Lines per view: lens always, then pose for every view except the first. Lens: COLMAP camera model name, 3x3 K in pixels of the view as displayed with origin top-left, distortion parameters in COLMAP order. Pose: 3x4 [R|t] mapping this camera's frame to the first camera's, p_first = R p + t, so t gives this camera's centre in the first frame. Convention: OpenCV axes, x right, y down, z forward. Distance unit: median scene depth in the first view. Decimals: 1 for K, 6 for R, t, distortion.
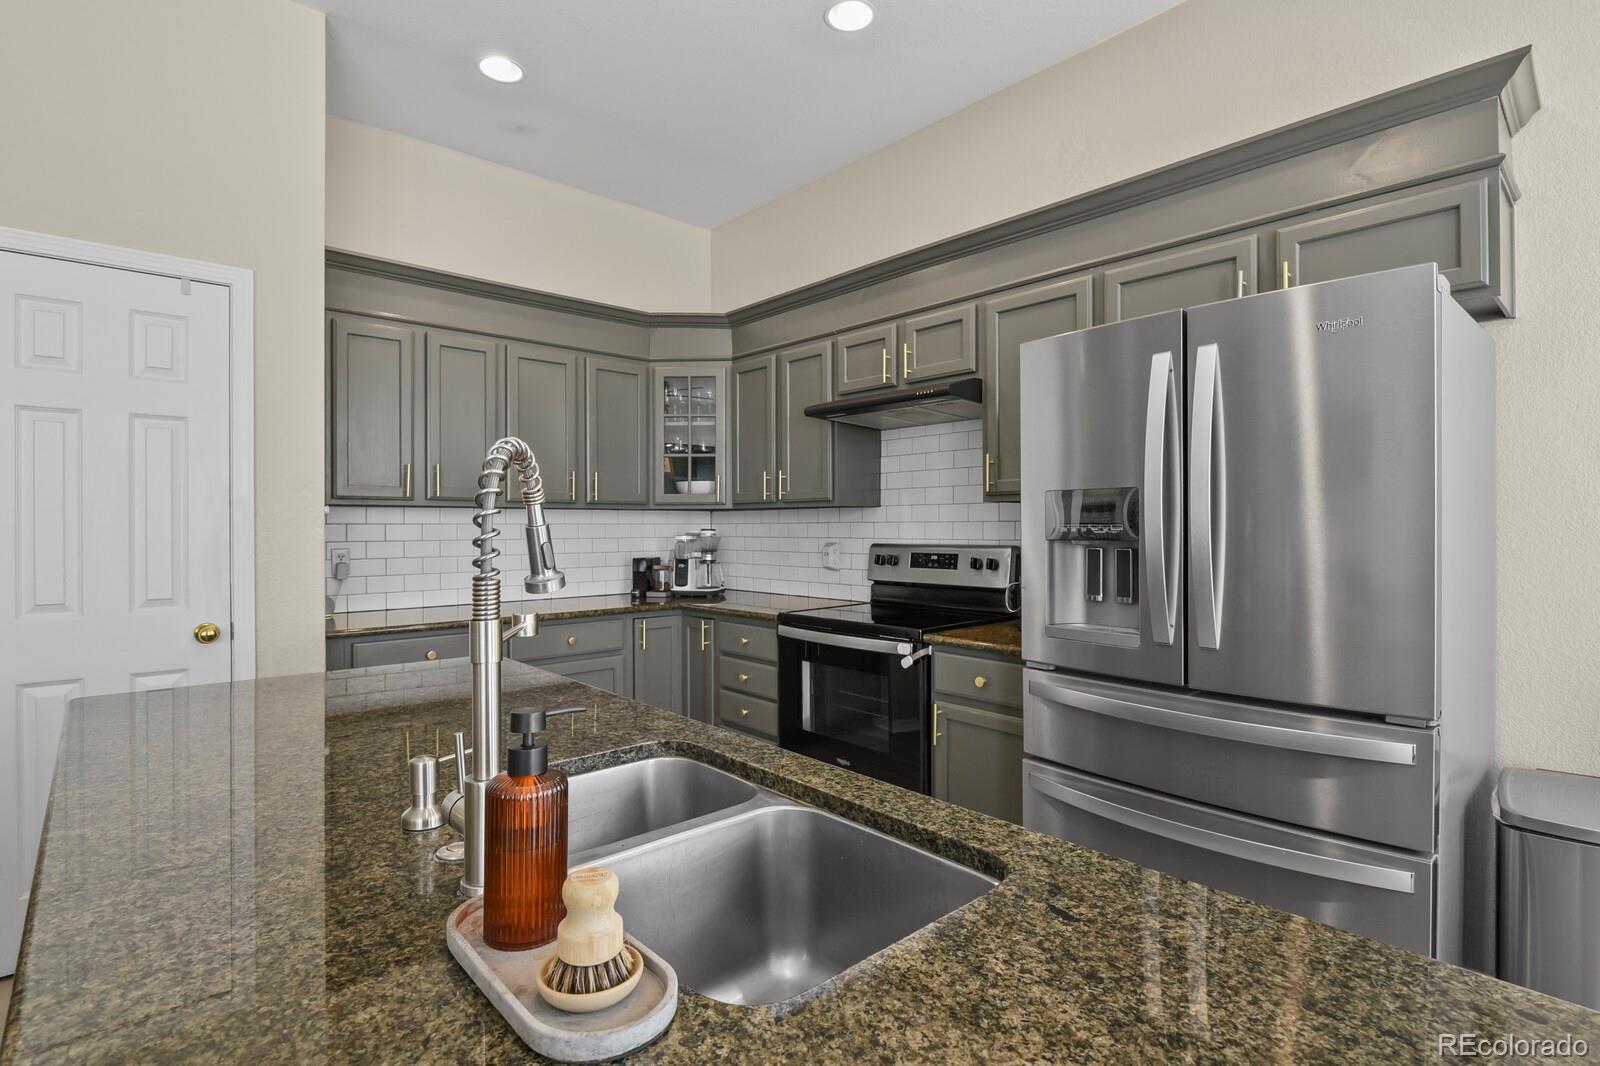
lens RADIAL K [[774.6, 0, 805.8], [0, 774.6, 529.9], [0, 0, 1]] dist [-0.004727, -0.006409]
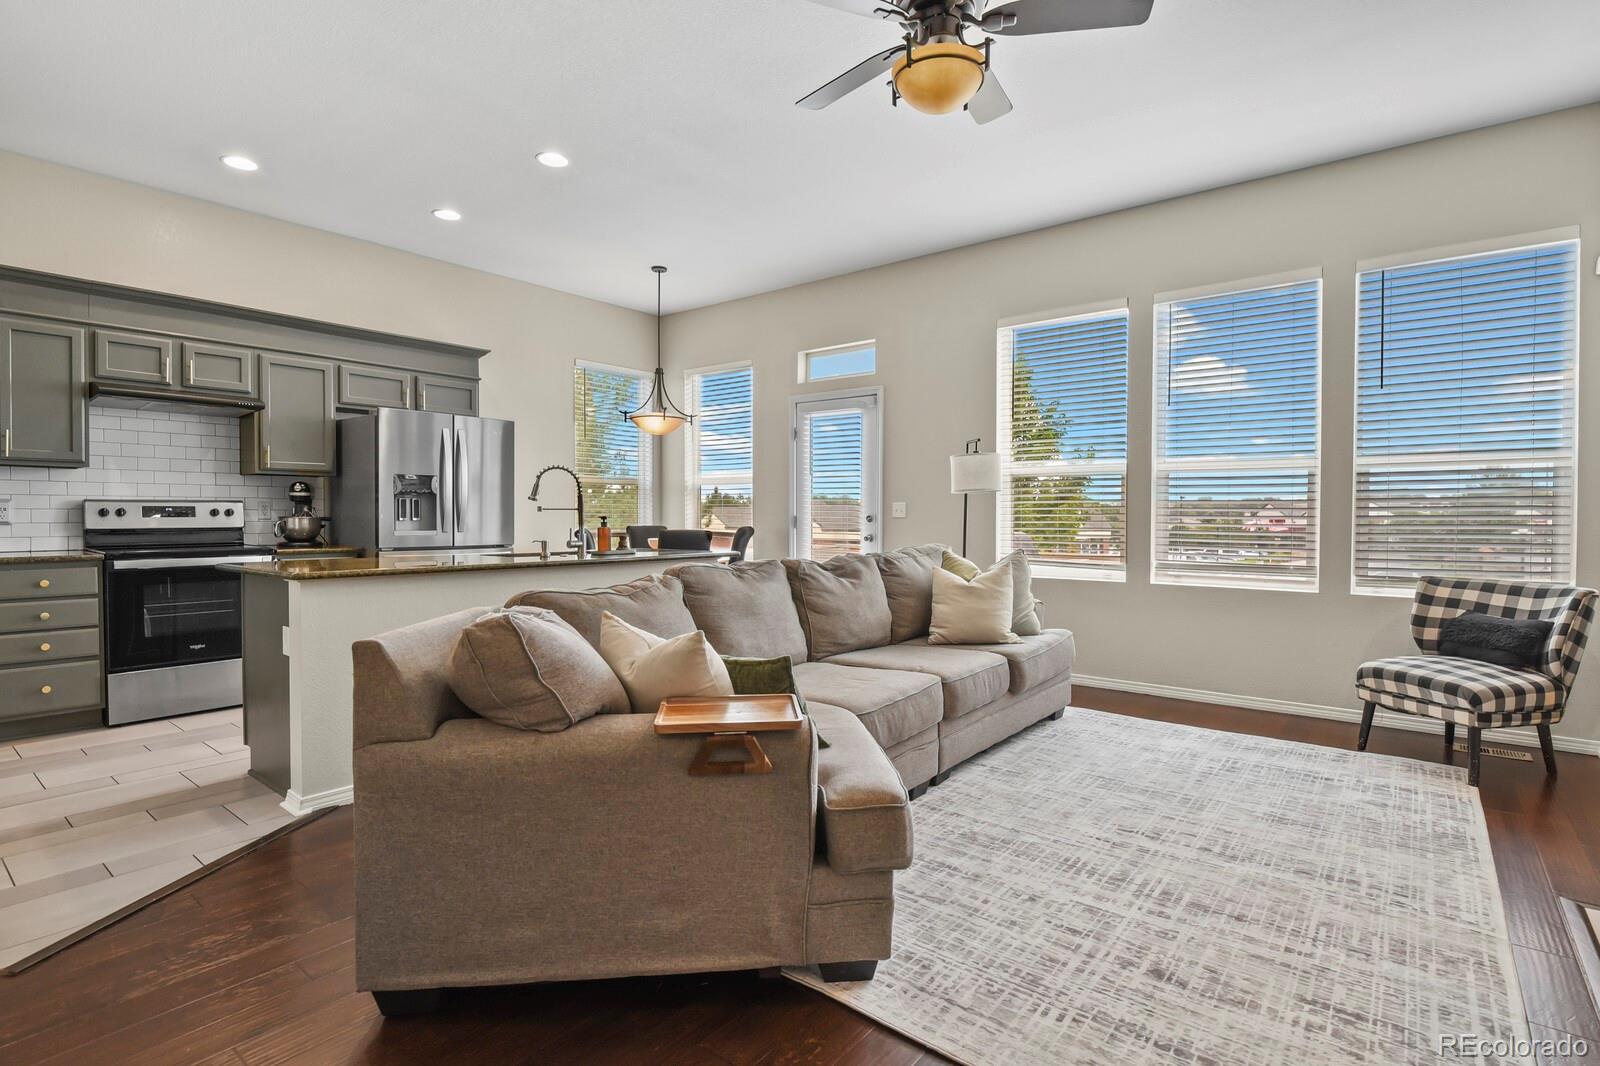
lens RADIAL K [[774.6, 0, 805.8], [0, 774.6, 529.9], [0, 0, 1]] dist [-0.004727, -0.006409]
pose [[-0.156380, -0.019255, 0.987509, -1.346260], [0.002728, 0.999798, 0.019927, 0.046965], [-0.987693, 0.005810, -0.156296, 0.080274]]
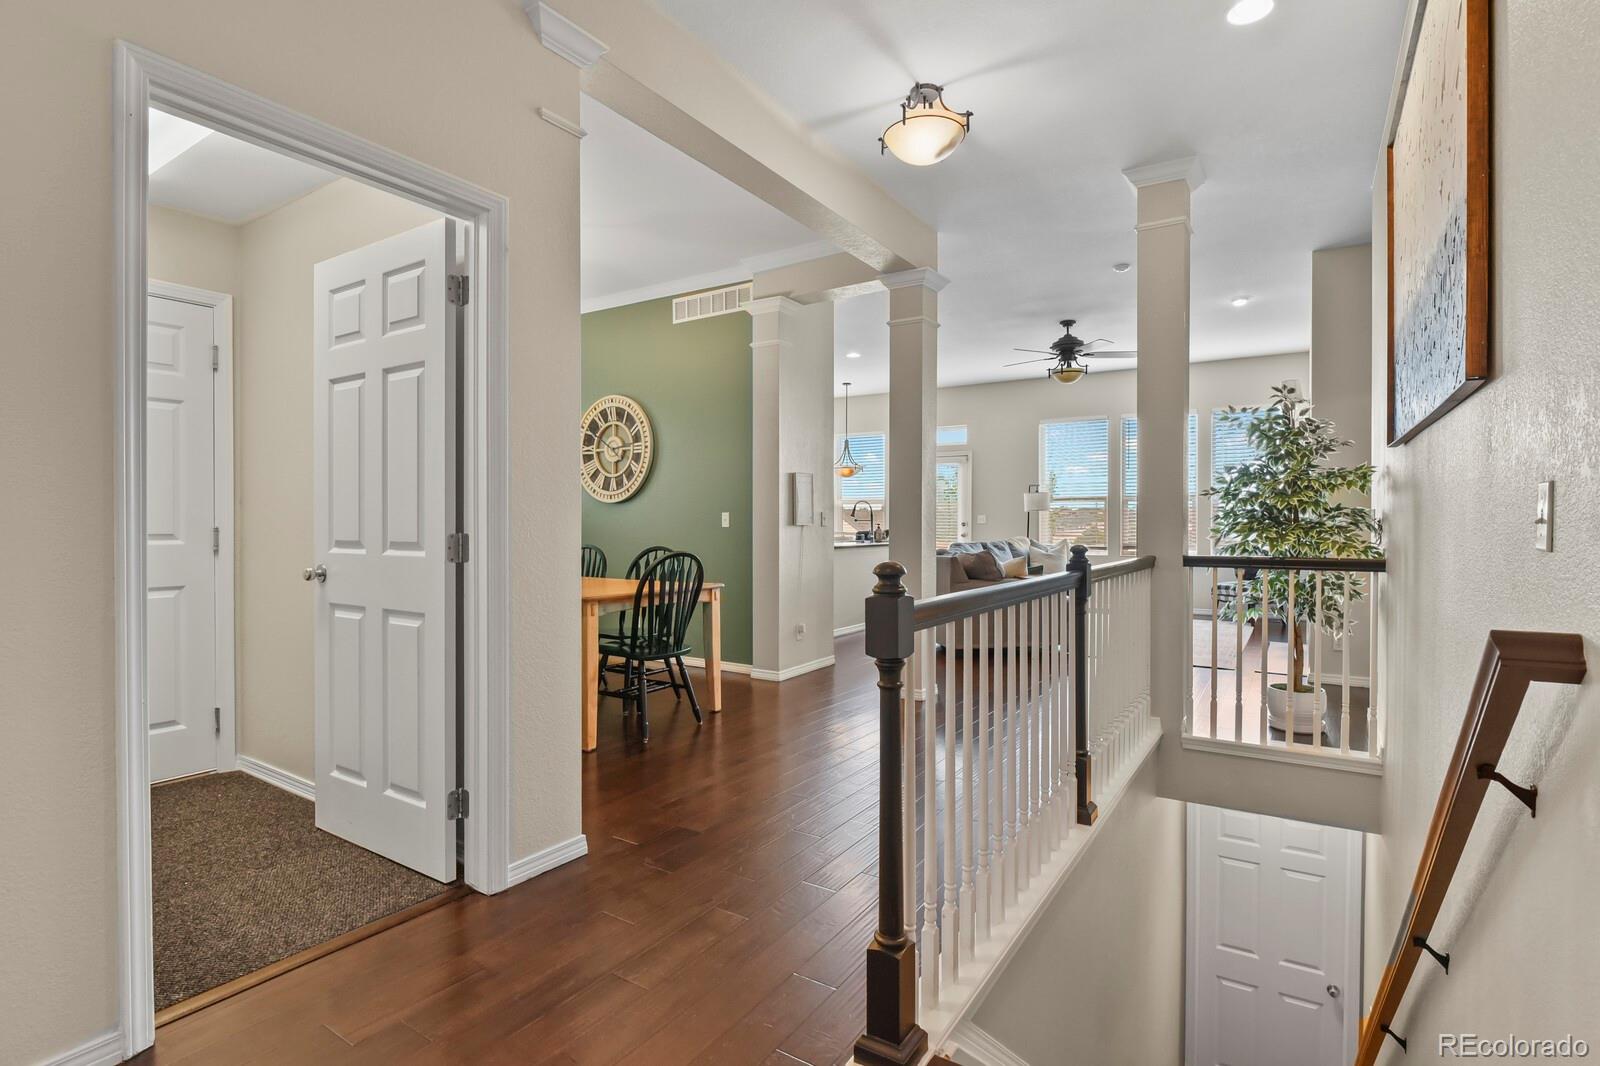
lens RADIAL K [[774.6, 0, 805.8], [0, 774.6, 529.9], [0, 0, 1]] dist [-0.004727, -0.006409]
pose [[-0.252907, -0.011985, 0.967416, -2.555864], [0.004698, 0.999896, 0.013615, 0.033141], [-0.967479, 0.007988, -0.252825, 1.111730]]
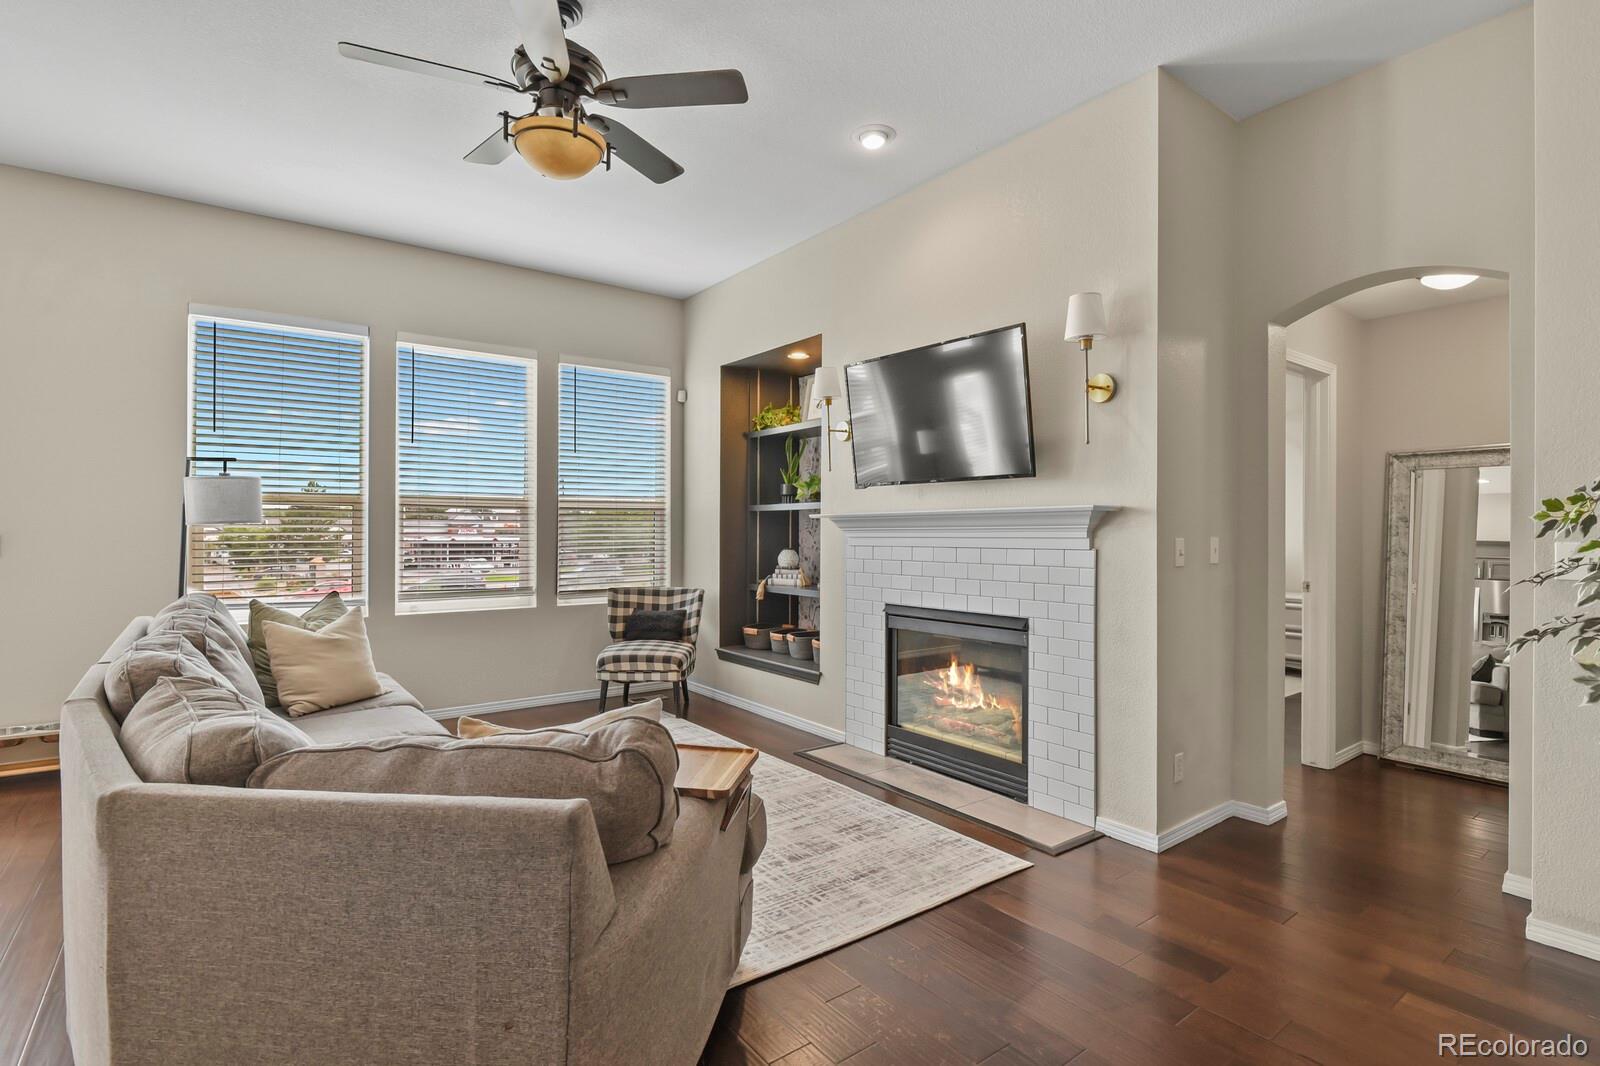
lens RADIAL K [[774.6, 0, 805.8], [0, 774.6, 529.9], [0, 0, 1]] dist [-0.004727, -0.006409]
pose [[-0.995575, -0.001719, 0.093954, -0.941199], [-0.001224, 0.999985, 0.005322, 0.007874], [-0.093962, 0.005184, -0.995562, 0.595860]]
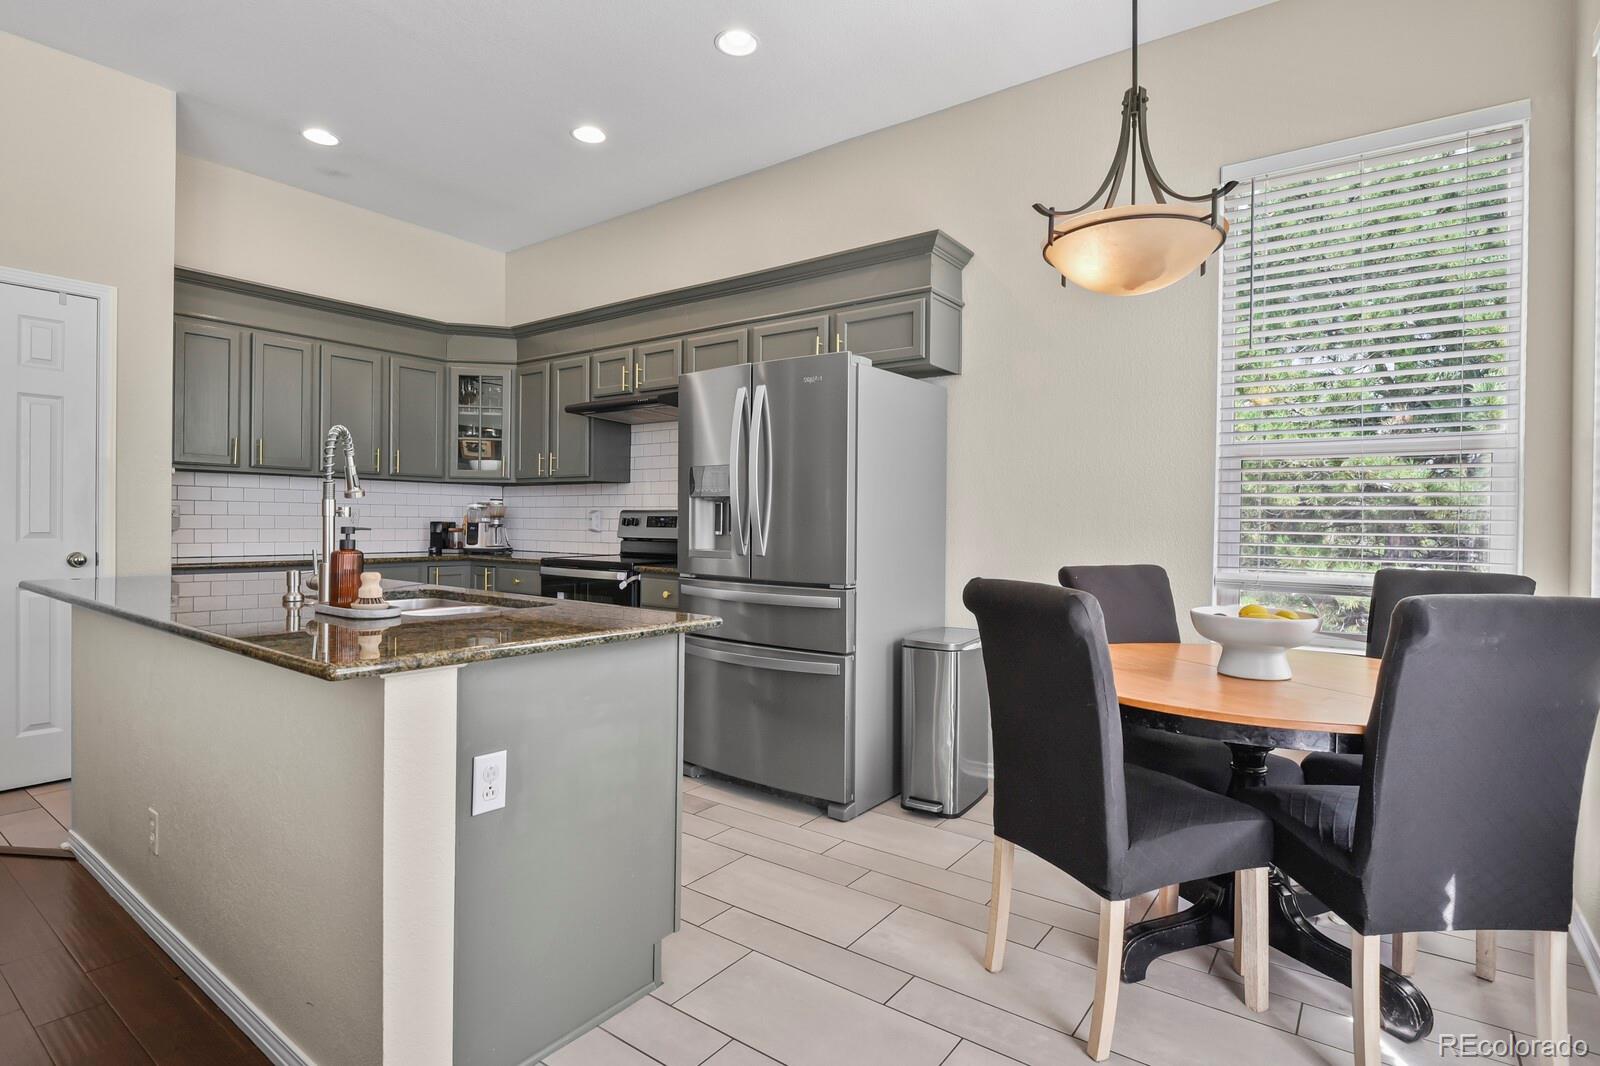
lens RADIAL K [[793.7, 0, 805.1], [0, 793.7, 527.7], [0, 0, 1]] dist [-0.001976, -0.007910]
pose [[0.980908, 0.012117, 0.194092, 0.137377], [-0.012881, 0.999913, 0.002673, 0.042320], [-0.194043, -0.005122, 0.980980, -0.414852]]
